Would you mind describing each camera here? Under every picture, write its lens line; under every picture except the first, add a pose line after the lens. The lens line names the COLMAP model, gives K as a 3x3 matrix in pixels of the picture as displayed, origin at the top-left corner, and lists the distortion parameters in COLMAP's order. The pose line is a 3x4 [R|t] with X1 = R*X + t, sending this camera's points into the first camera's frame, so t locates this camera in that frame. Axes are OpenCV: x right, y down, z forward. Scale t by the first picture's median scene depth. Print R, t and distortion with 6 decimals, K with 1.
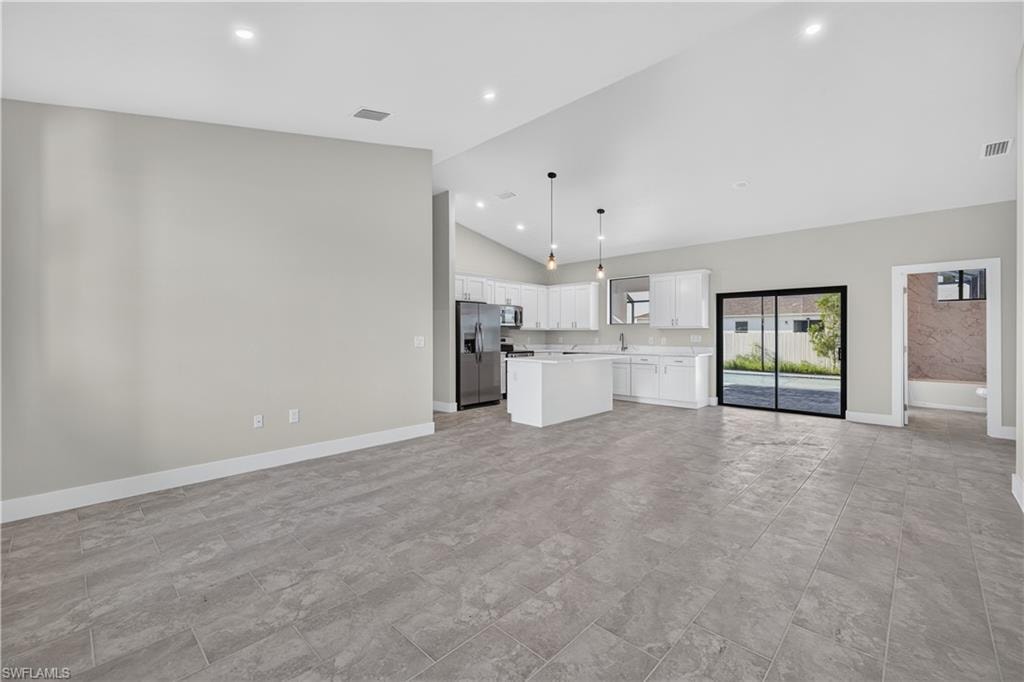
lens RADIAL K [[434.2, 0, 509.7], [0, 434.2, 336.9], [0, 0, 1]] dist [0.001156, -0.000169]
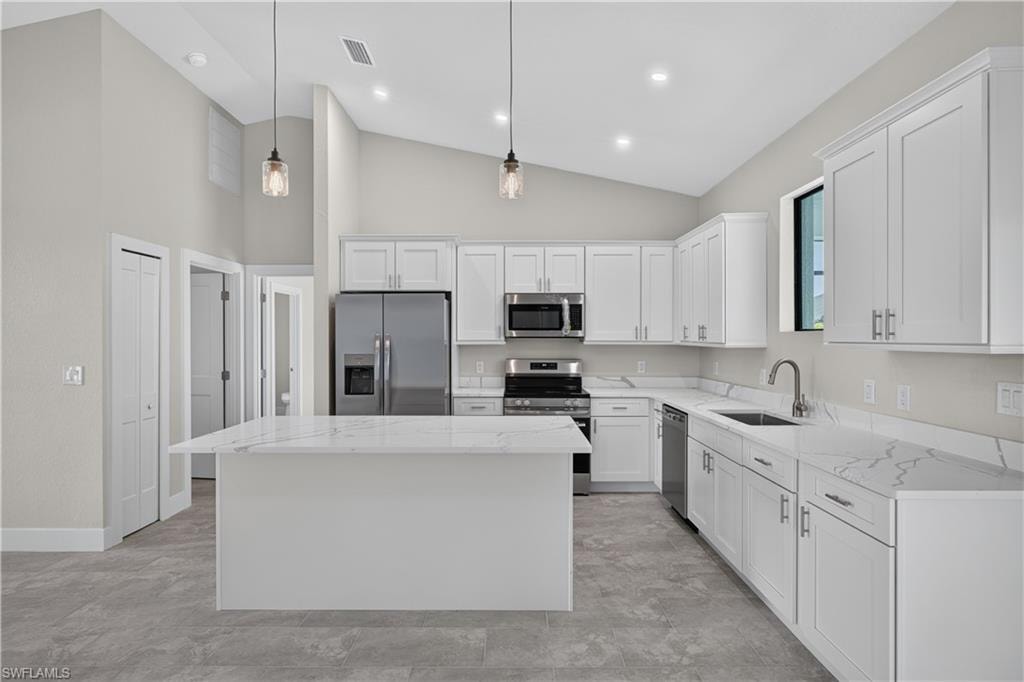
lens RADIAL K [[543.9, 0, 512.0], [0, 543.9, 341.0], [0, 0, 1]] dist [0.002396, 0.000417]
pose [[0.688822, 0.005279, -0.724911, 0.434150], [-0.005330, 0.999983, 0.002218, -0.023354], [0.724911, 0.002336, 0.688839, 0.618747]]
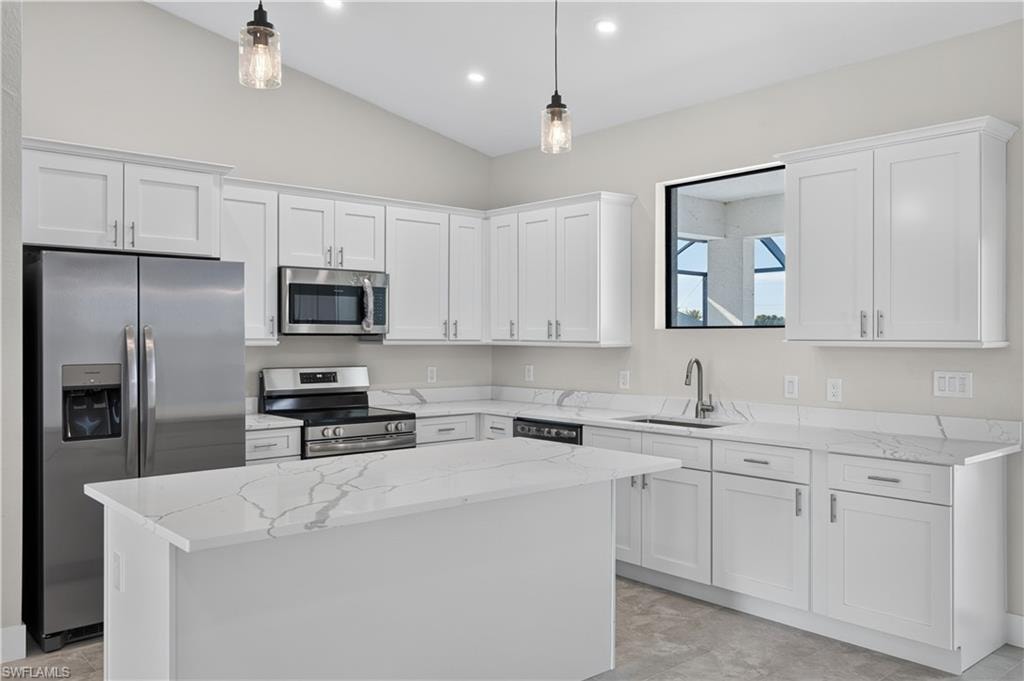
lens RADIAL K [[814.0, 0, 512.0], [0, 814.0, 340.5], [0, 0, 1]] dist [0.000690, 0.001764]
pose [[0.996169, 0.003232, -0.087392, 0.192591], [-0.003371, 0.999993, -0.001437, -0.021177], [0.087387, 0.001726, 0.996173, 0.456542]]
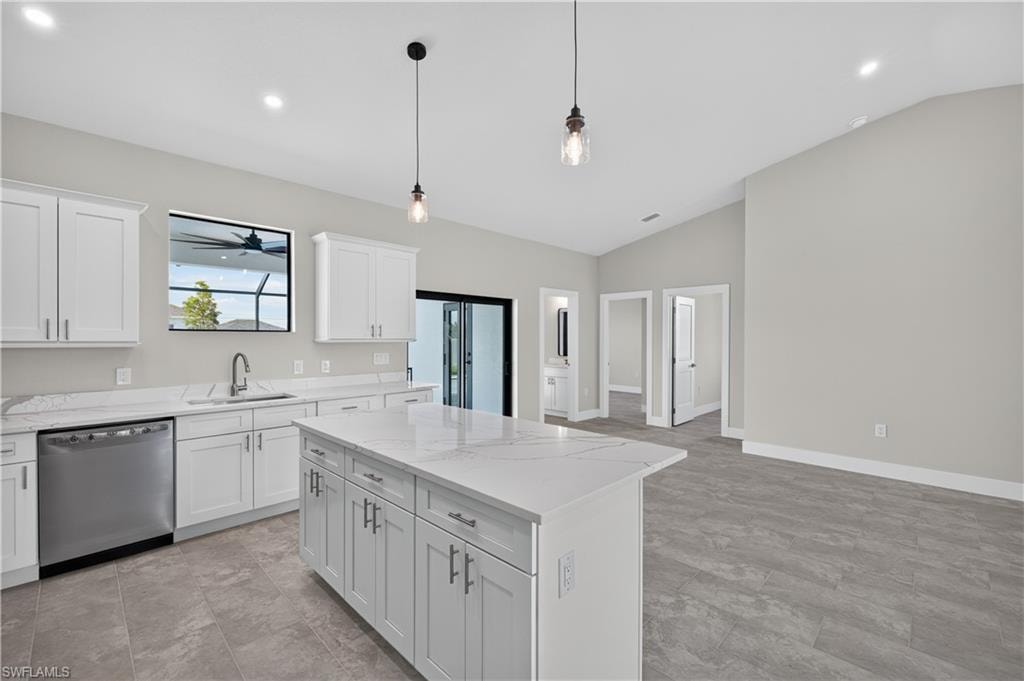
lens RADIAL K [[425.5, 0, 508.5], [0, 425.5, 339.8], [0, 0, 1]] dist [0.002145, 0.000368]
pose [[0.017267, -0.002139, 0.999849, -0.155211], [0.006620, 0.999976, 0.002025, -0.021697], [-0.999829, 0.006584, 0.017281, 0.783144]]
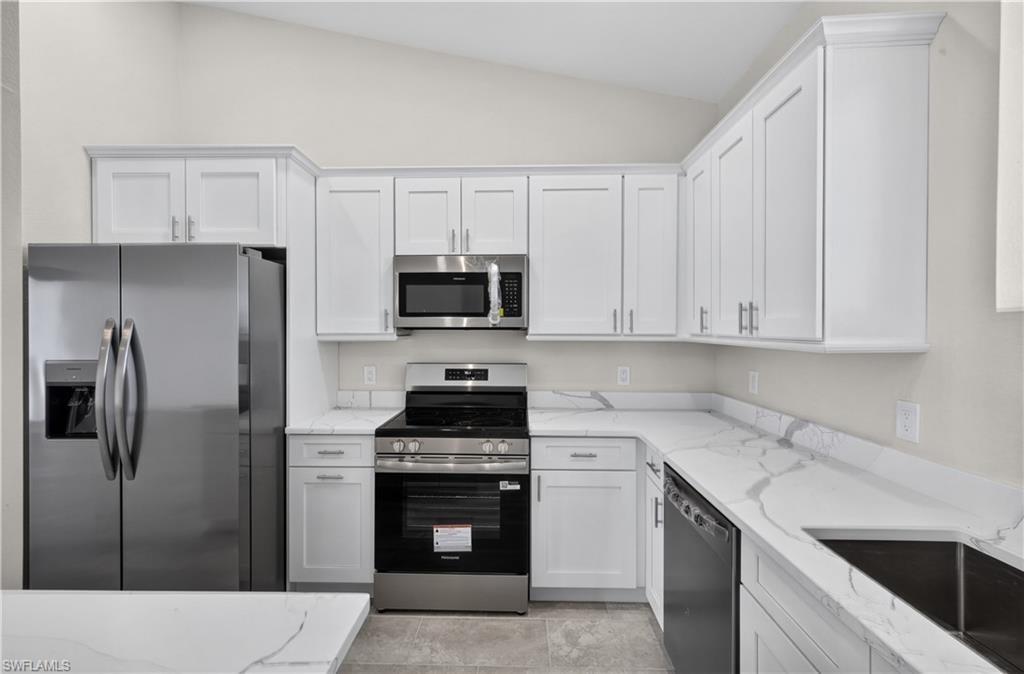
lens RADIAL K [[437.5, 0, 511.9], [0, 437.5, 334.7], [0, 0, 1]] dist [0.001415, 0.000015]
pose [[0.670873, 0.007043, -0.741539, 0.249200], [-0.005066, 0.999975, 0.004914, -0.023736], [0.741555, 0.000460, 0.670892, 0.907568]]
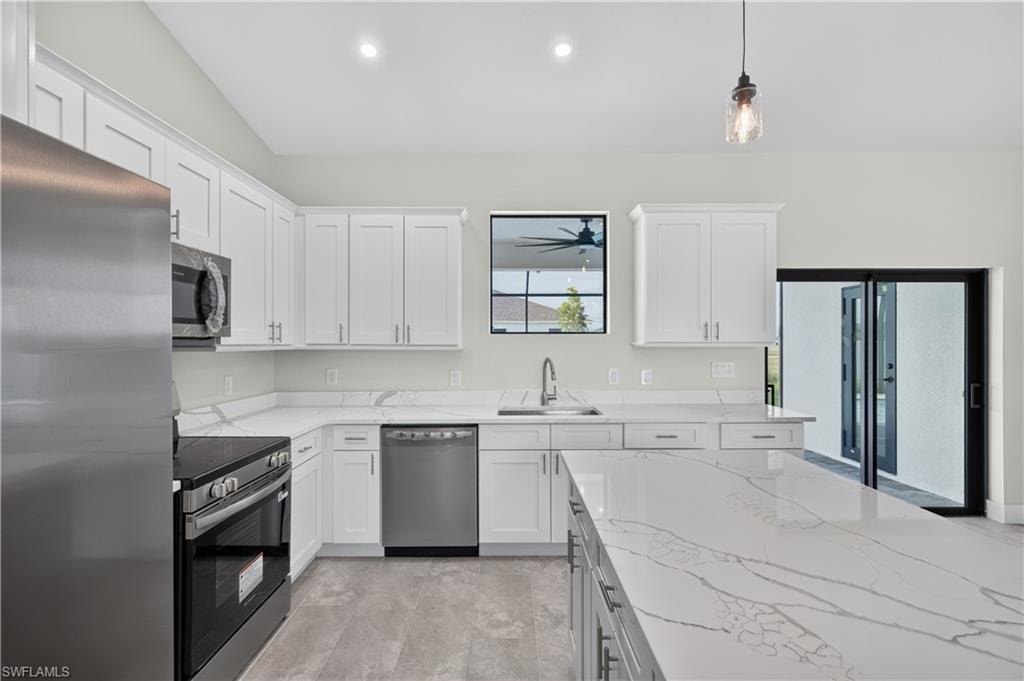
lens RADIAL K [[472.5, 0, 512.0], [0, 472.5, 340.5], [0, 0, 1]] dist [0.002887, -0.000195]
pose [[0.720761, 0.000534, 0.693184, -0.045991], [0.004943, 0.999970, -0.005910, -0.022698], [-0.693166, 0.007686, 0.720737, 0.778698]]
